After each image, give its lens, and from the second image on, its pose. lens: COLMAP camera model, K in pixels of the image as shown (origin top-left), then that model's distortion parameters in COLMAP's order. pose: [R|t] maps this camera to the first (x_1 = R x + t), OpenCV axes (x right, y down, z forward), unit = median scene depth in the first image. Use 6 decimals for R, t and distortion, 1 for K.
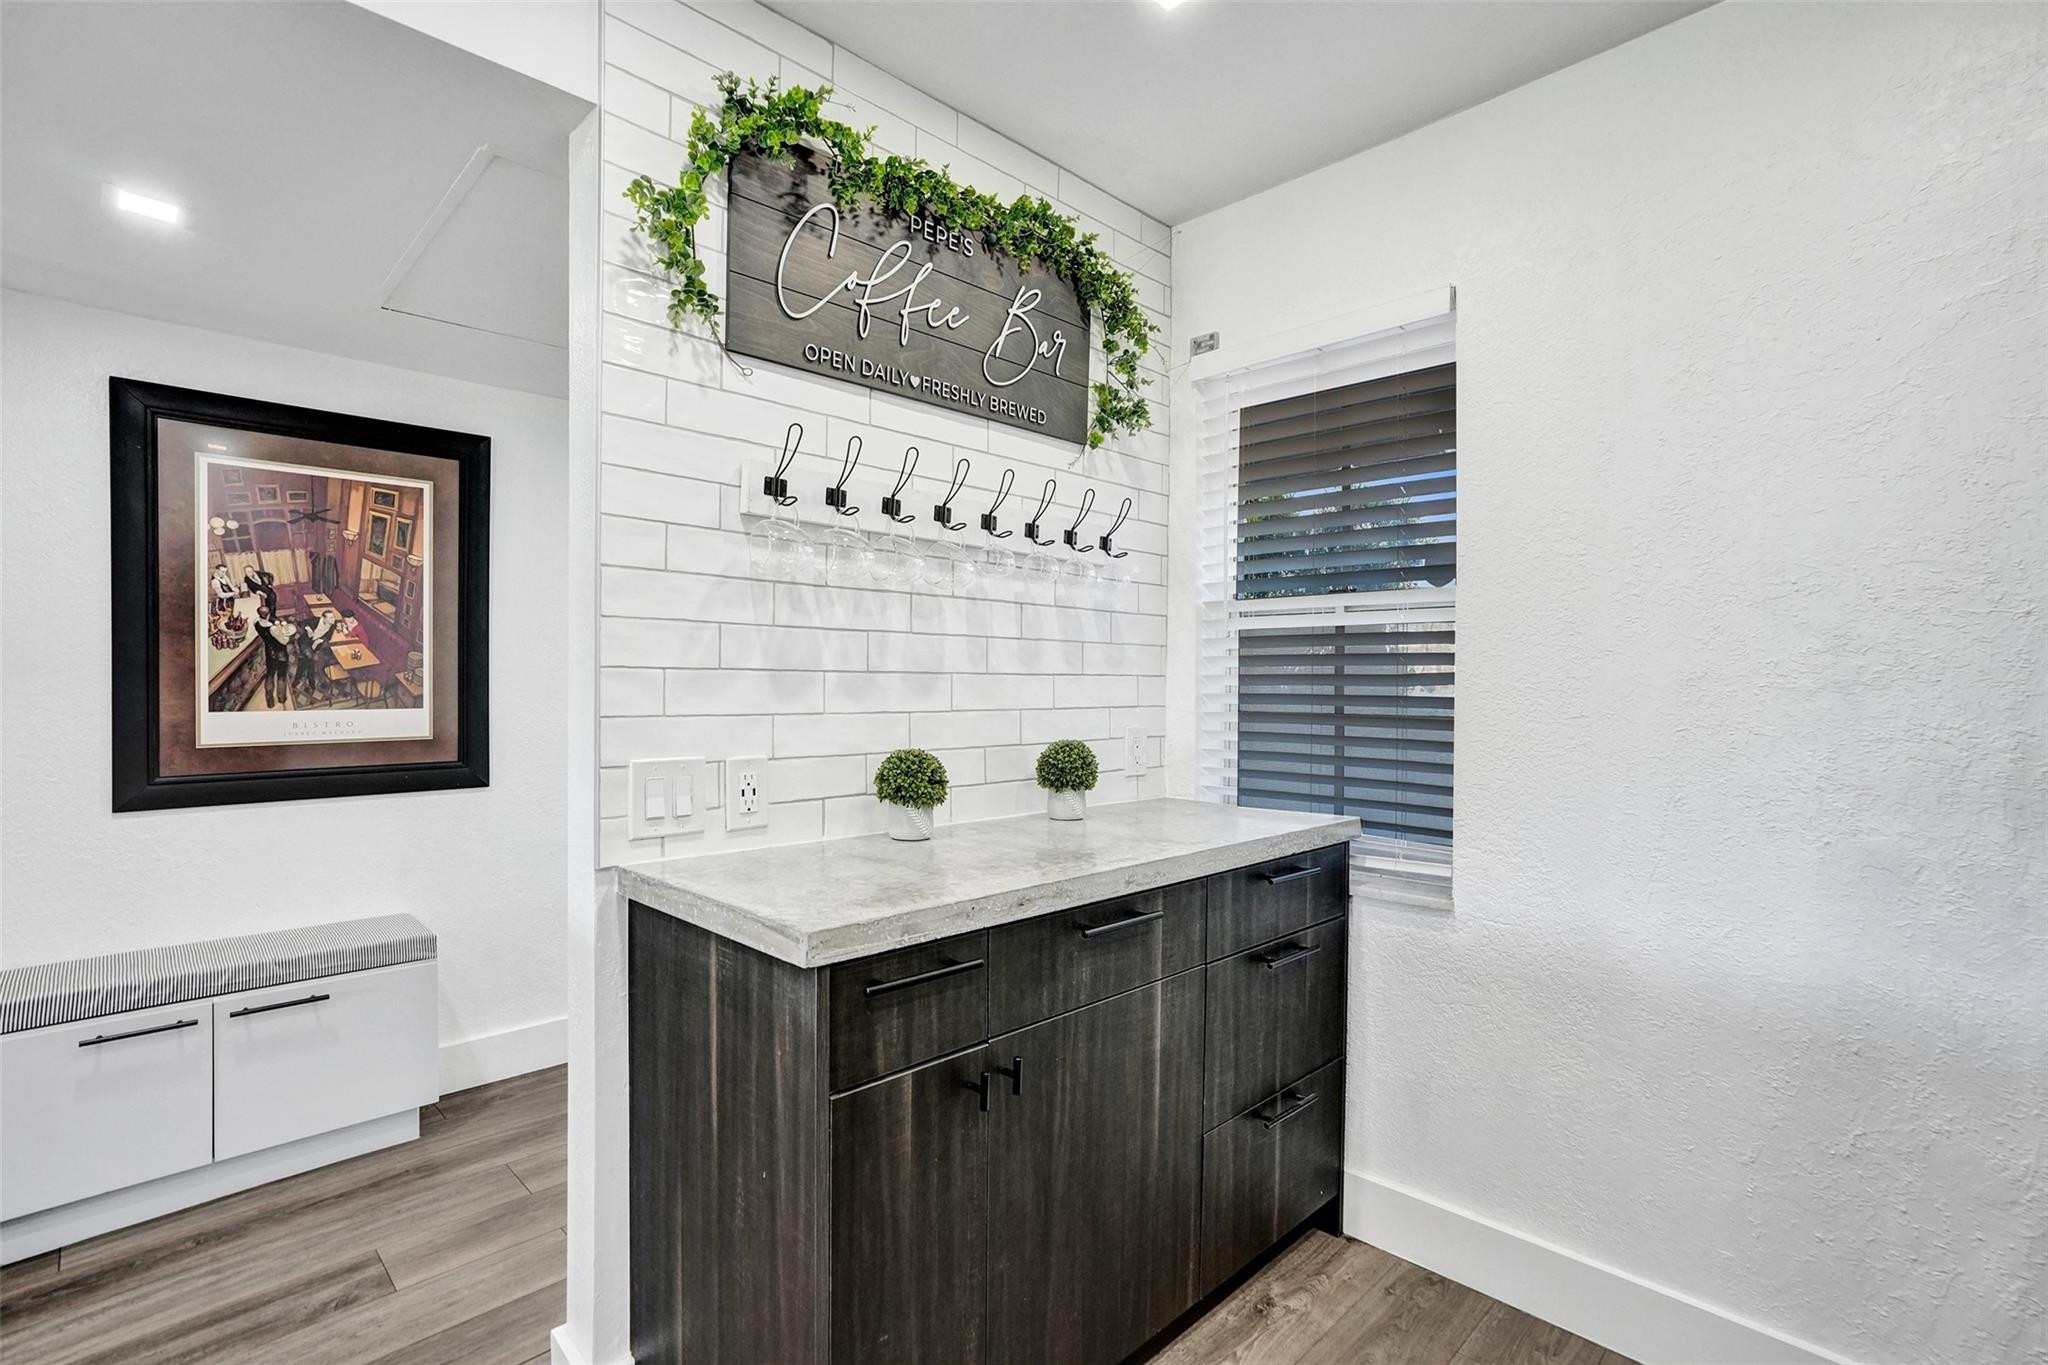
lens RADIAL K [[969.0, 0, 1028.3], [0, 969.0, 684.7], [0, 0, 1]] dist [-0.040256, 0.017846]
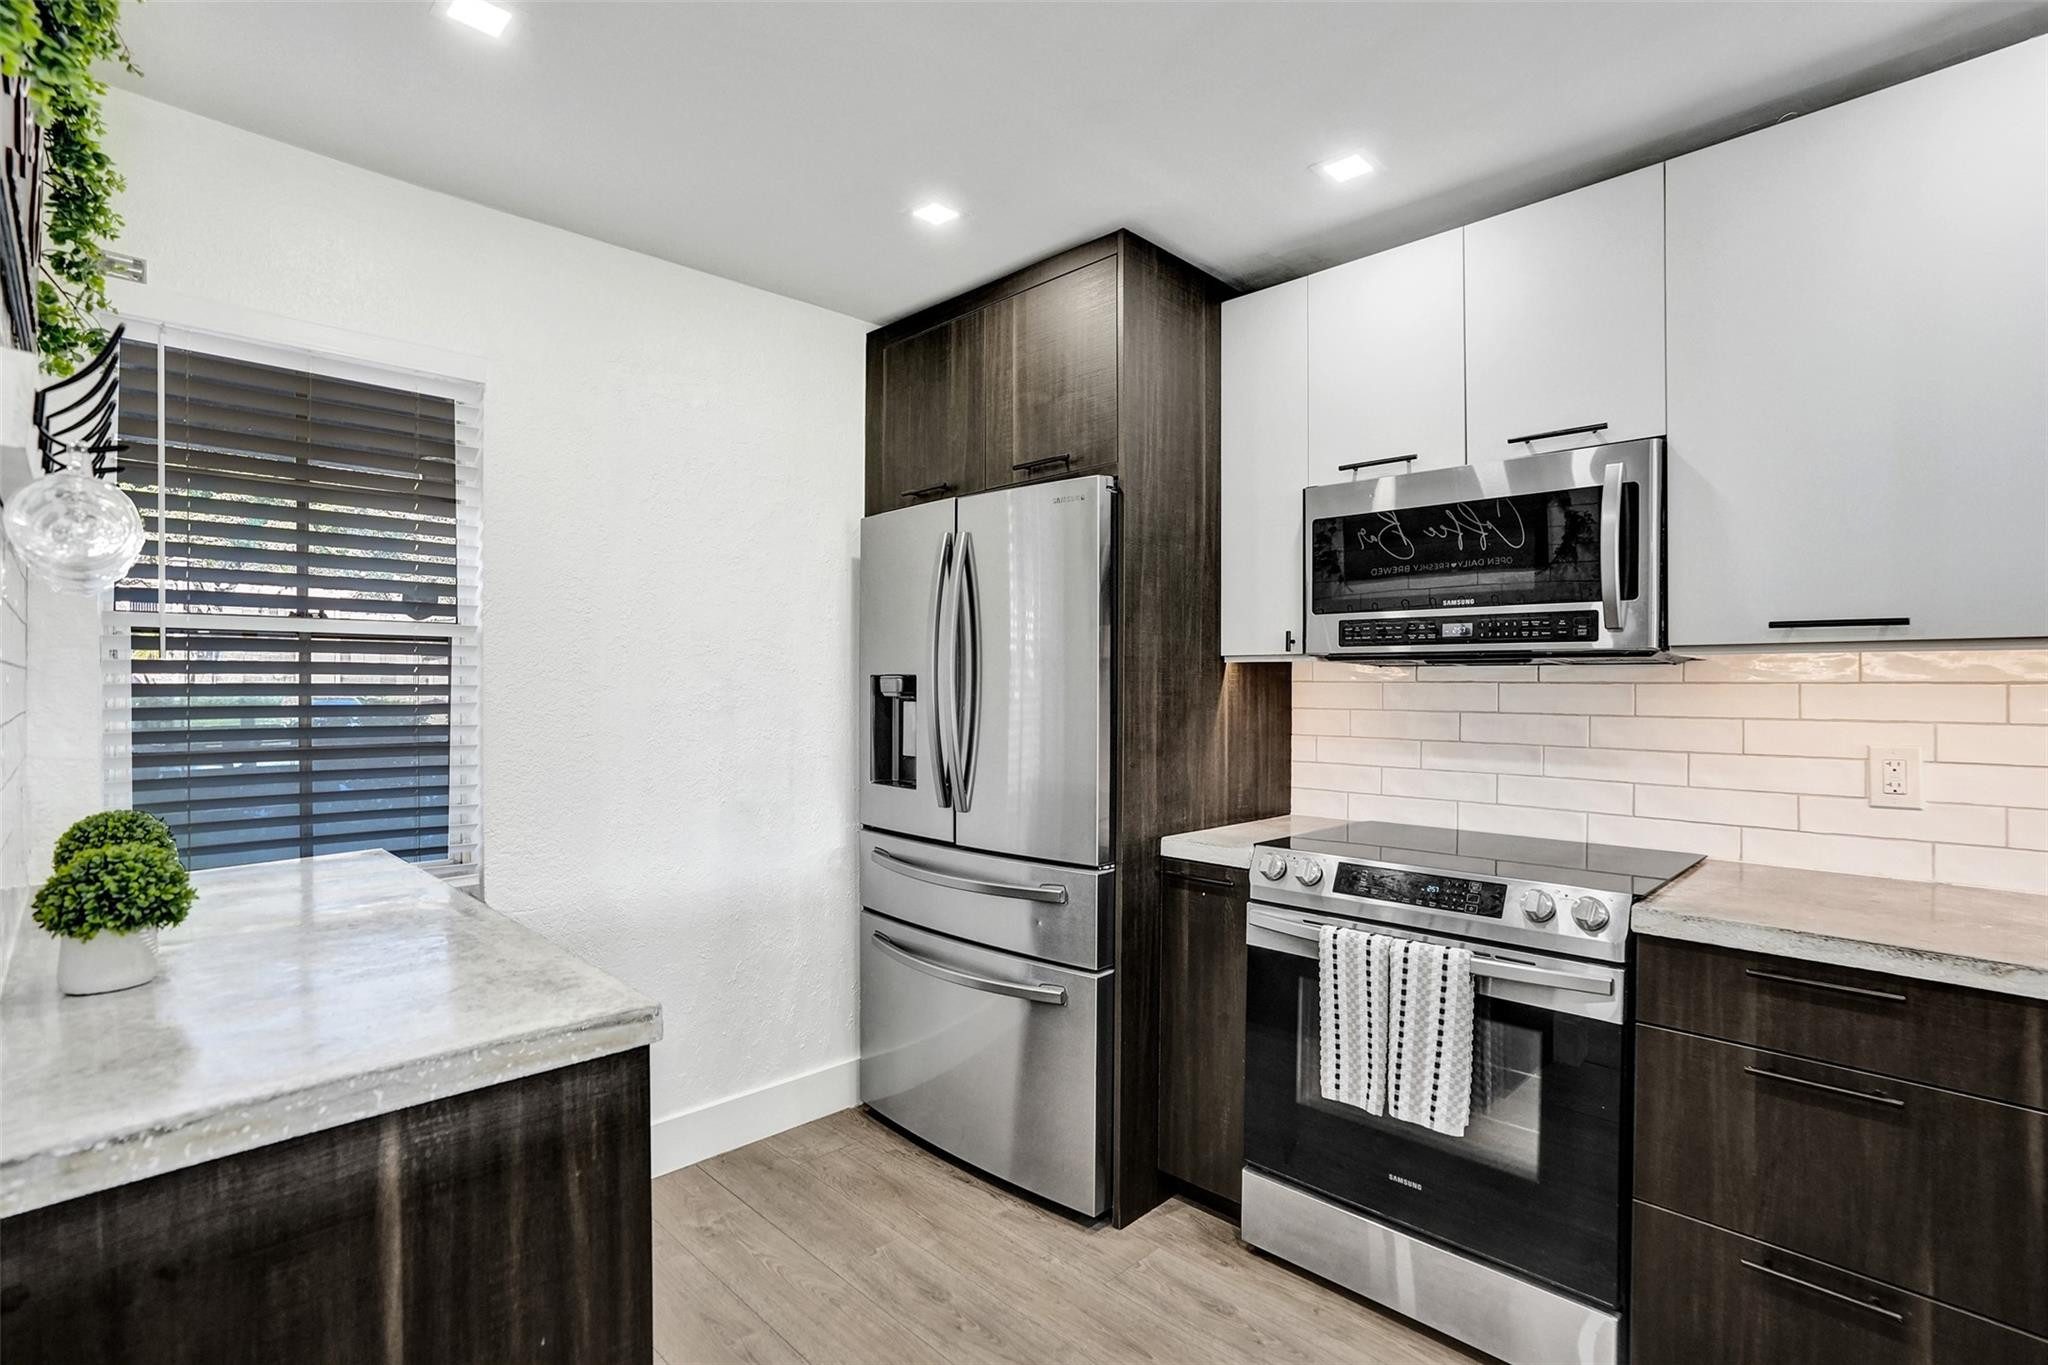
lens RADIAL K [[969.0, 0, 1029.1], [0, 969.0, 692.1], [0, 0, 1]] dist [-0.040256, 0.017846]
pose [[-0.008174, -0.013219, 0.999879, -0.544623], [-0.002163, 0.999911, 0.013202, -0.032606], [-0.999964, -0.002055, -0.008202, 0.288347]]
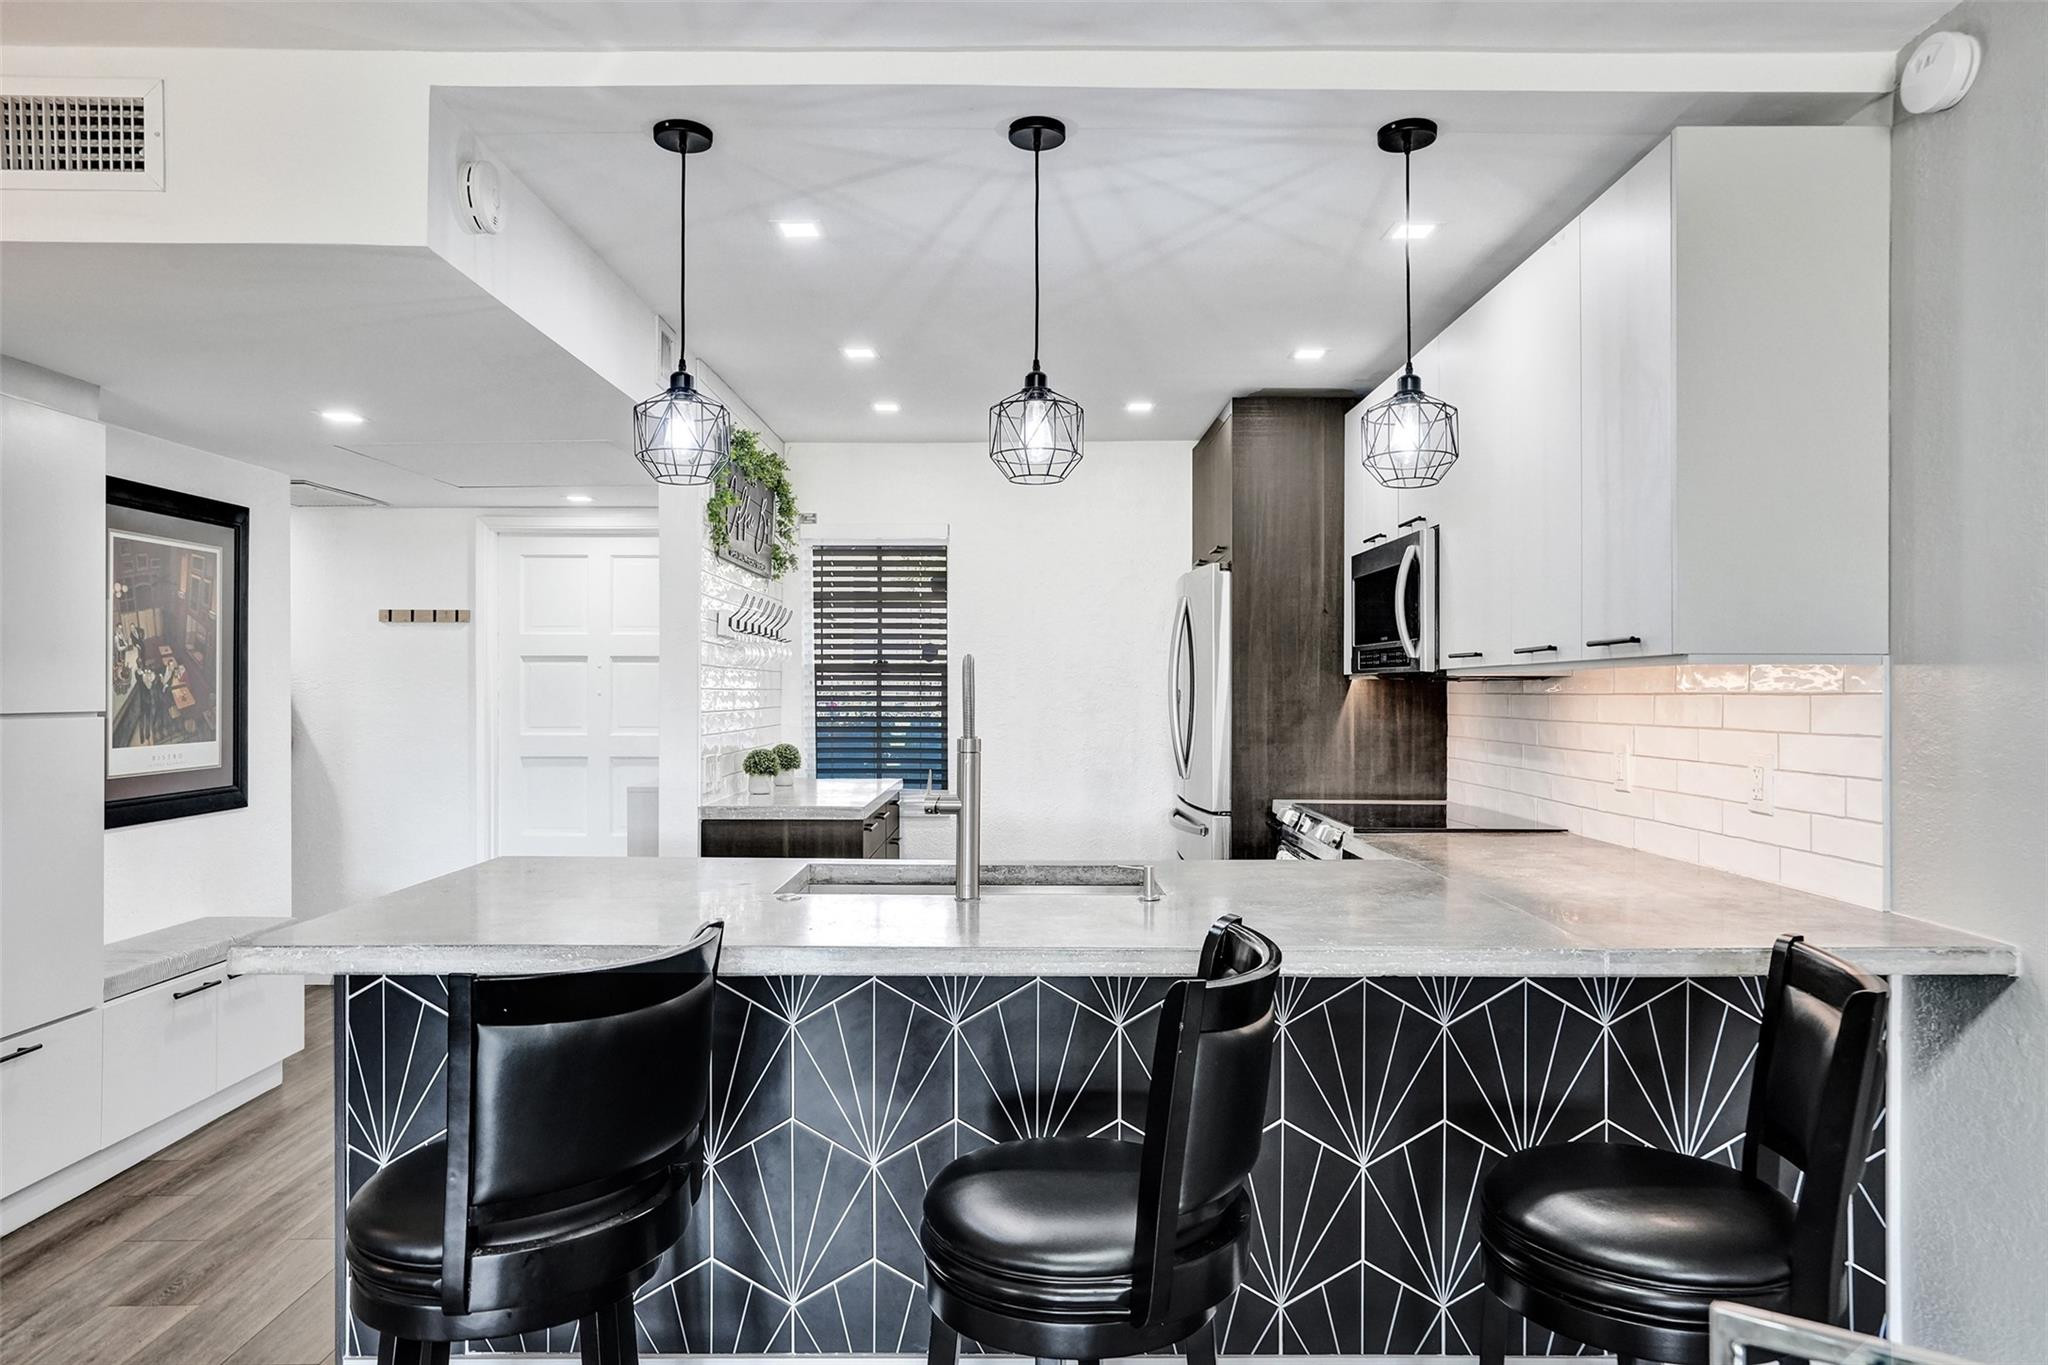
lens RADIAL K [[1263.5, 0, 1033.3], [0, 1263.5, 692.8], [0, 0, 1]] dist [-0.012954, 0.021403]
pose [[0.699407, -0.004507, 0.714709, -1.147706], [0.003630, 0.999990, 0.002754, -0.038985], [-0.714714, 0.000669, 0.699417, -0.881867]]
